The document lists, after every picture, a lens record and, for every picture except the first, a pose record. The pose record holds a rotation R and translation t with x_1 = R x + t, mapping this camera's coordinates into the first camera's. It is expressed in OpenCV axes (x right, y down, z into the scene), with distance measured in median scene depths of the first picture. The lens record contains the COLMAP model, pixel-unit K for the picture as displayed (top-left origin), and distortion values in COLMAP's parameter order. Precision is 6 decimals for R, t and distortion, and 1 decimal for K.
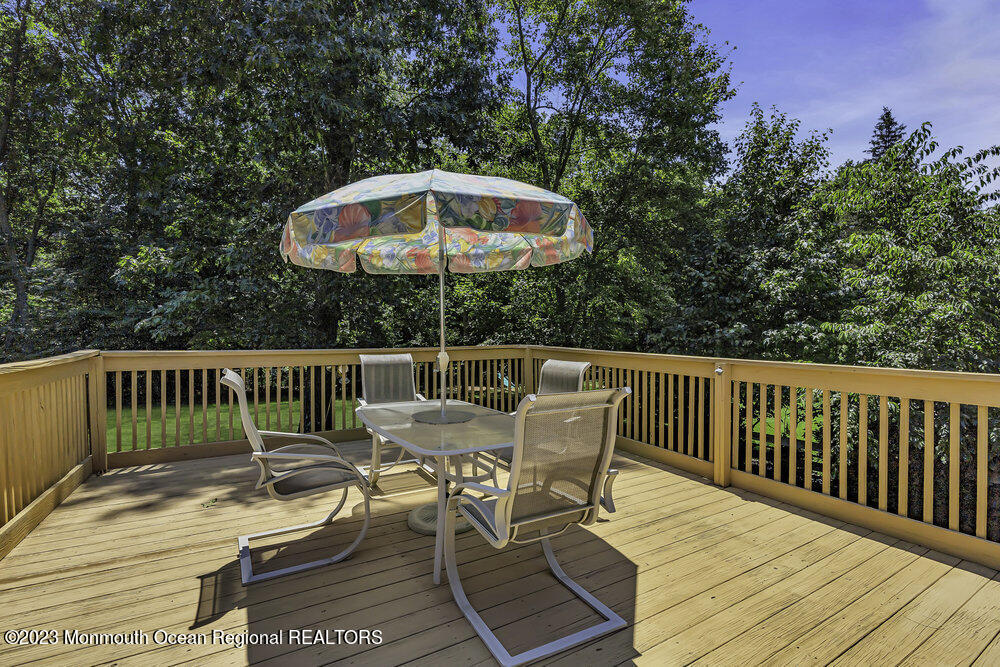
lens RADIAL K [[450.7, 0, 503.0], [0, 450.7, 338.2], [0, 0, 1]] dist [-0.005648, 0.001145]
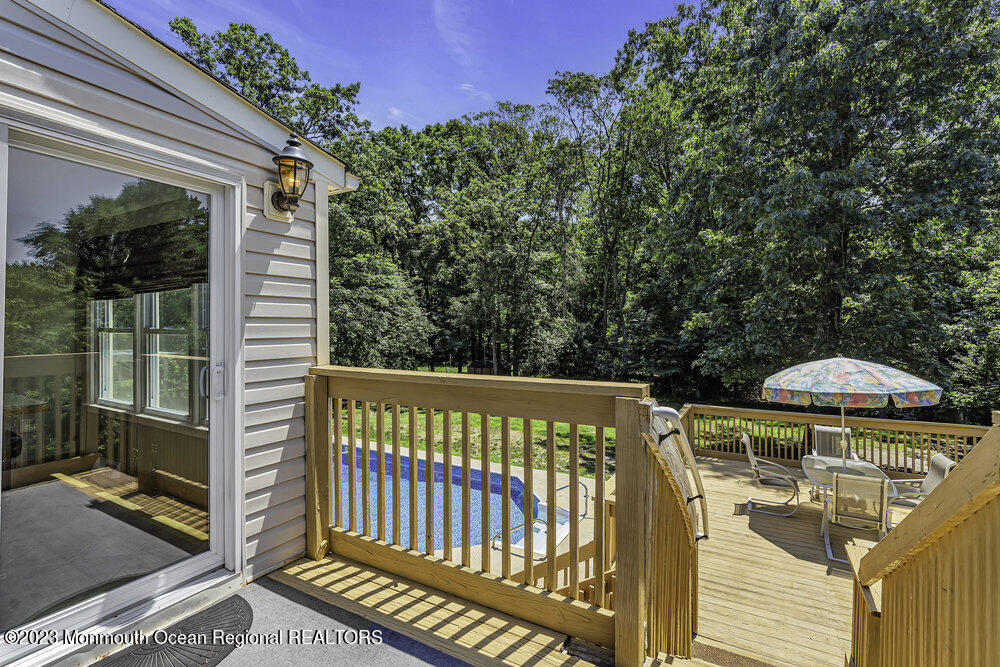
lens RADIAL K [[450.7, 0, 499.4], [0, 450.7, 329.4], [0, 0, 1]] dist [-0.005648, 0.001145]
pose [[0.491553, -0.013594, -0.870741, 1.061779], [0.009347, 0.999903, -0.010334, -0.560964], [0.870797, -0.003059, 0.491632, -1.655547]]
